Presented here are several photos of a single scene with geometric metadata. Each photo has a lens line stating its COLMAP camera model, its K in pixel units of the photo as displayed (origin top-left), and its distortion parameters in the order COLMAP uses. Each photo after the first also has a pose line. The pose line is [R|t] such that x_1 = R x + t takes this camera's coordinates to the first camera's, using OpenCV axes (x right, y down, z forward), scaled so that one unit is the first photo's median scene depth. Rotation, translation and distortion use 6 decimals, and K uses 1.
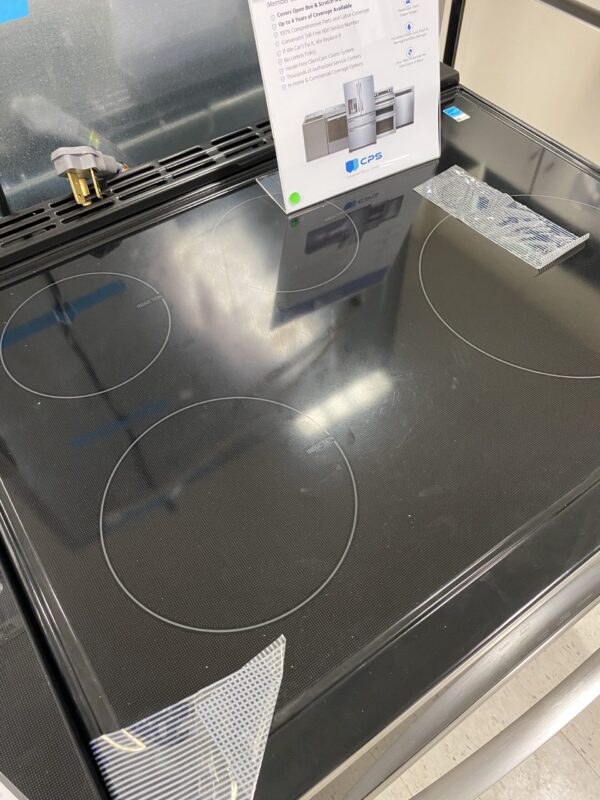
lens RADIAL K [[608.0, 0, 296.9], [0, 608.0, 402.0], [0, 0, 1]] dist [-0.002547, -0.004669]
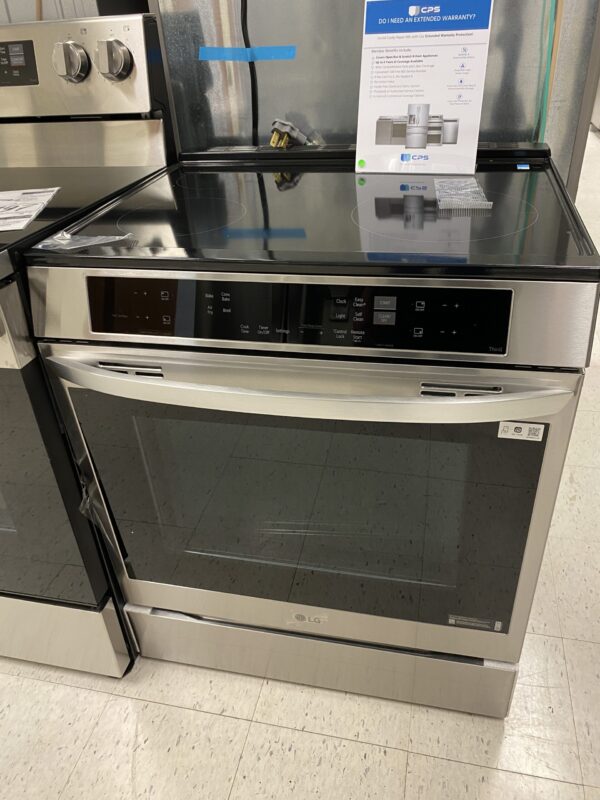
lens RADIAL K [[608.0, 0, 296.9], [0, 608.0, 402.0], [0, 0, 1]] dist [-0.002547, -0.004669]
pose [[0.668742, 0.391980, -0.631772, 1.189478], [-0.576424, 0.810039, -0.107570, 0.473062], [0.469595, 0.436105, 0.767654, -0.066086]]
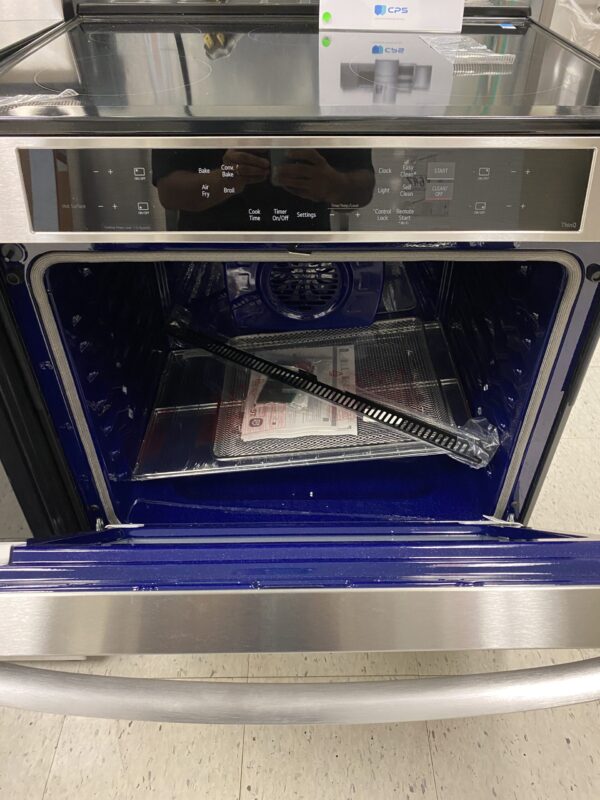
lens RADIAL K [[612.8, 0, 300.0], [0, 612.8, 400.0], [0, 0, 1]] dist [-0.021549, 0.011353]
pose [[0.823992, 0.385597, -0.415152, 0.848689], [-0.473039, 0.871481, -0.129445, 0.618674], [0.311884, 0.303045, 0.900496, 0.020517]]
